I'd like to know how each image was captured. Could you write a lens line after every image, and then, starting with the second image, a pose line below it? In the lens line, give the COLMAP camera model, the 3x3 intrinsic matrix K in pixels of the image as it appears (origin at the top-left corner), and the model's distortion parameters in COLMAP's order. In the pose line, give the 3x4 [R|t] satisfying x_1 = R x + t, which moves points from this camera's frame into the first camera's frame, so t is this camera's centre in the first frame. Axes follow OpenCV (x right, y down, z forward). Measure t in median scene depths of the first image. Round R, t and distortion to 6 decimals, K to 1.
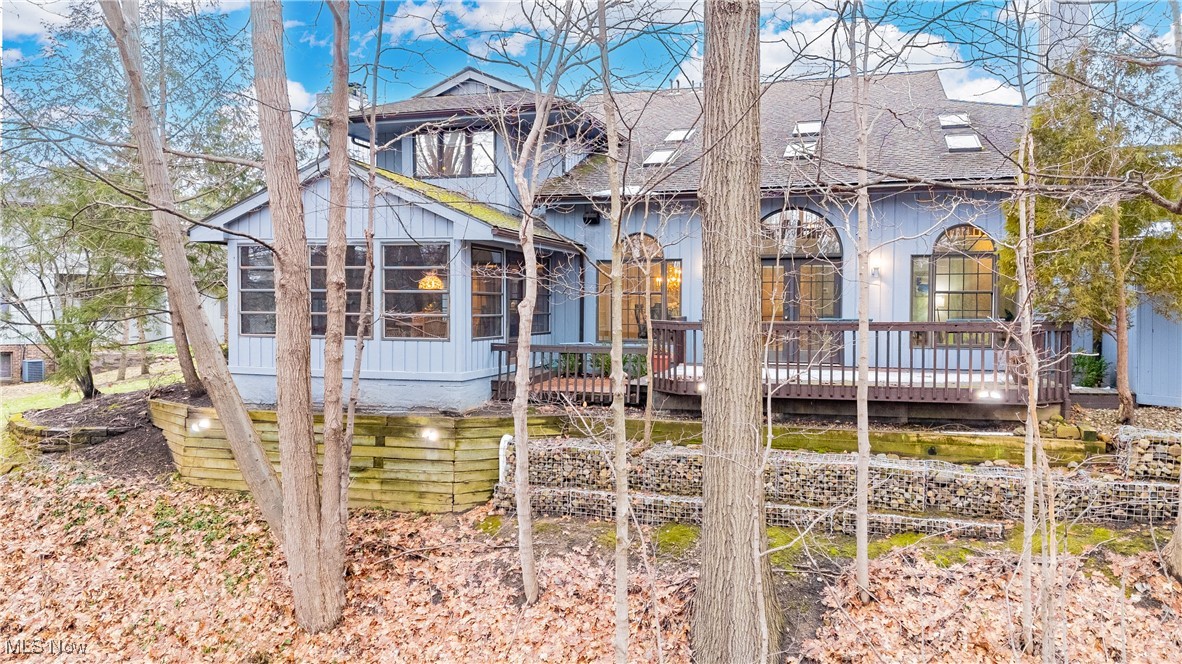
lens RADIAL K [[872.5, 0, 586.9], [0, 872.5, 330.5], [0, 0, 1]] dist [0.074891, -0.011535]
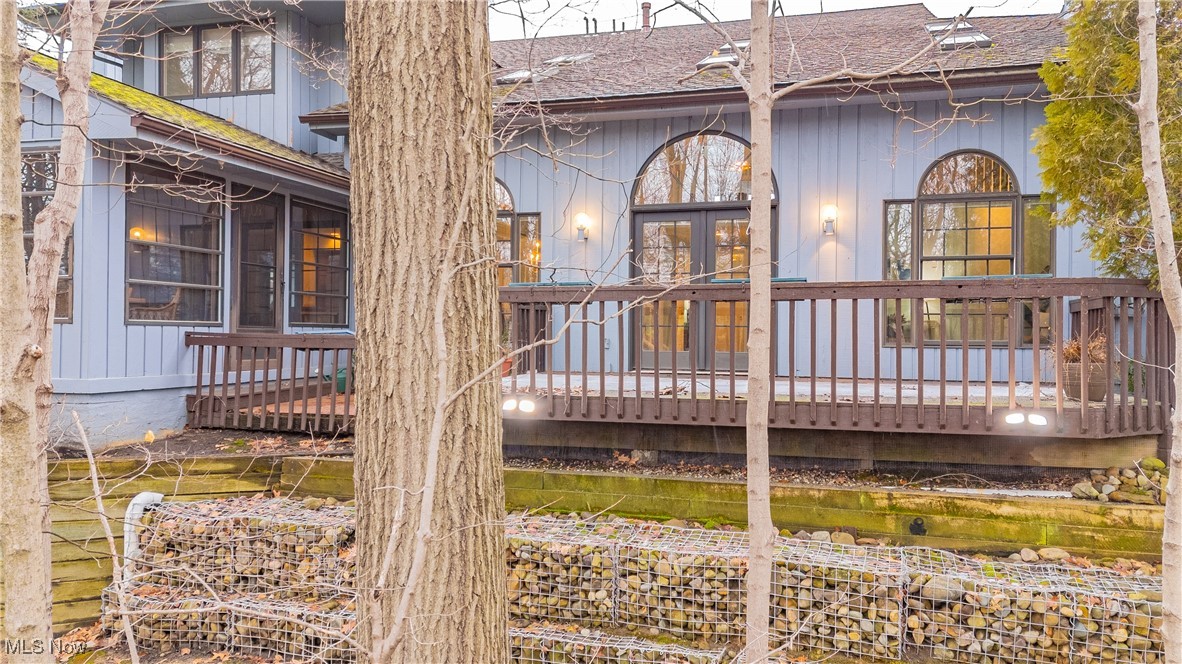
lens RADIAL K [[872.5, 0, 592.3], [0, 872.5, 332.1], [0, 0, 1]] dist [0.074891, -0.011535]
pose [[0.999871, 0.005242, 0.015171, 0.194143], [-0.004733, 0.999433, -0.033347, 0.040809], [-0.015337, 0.033271, 0.999329, 0.486814]]
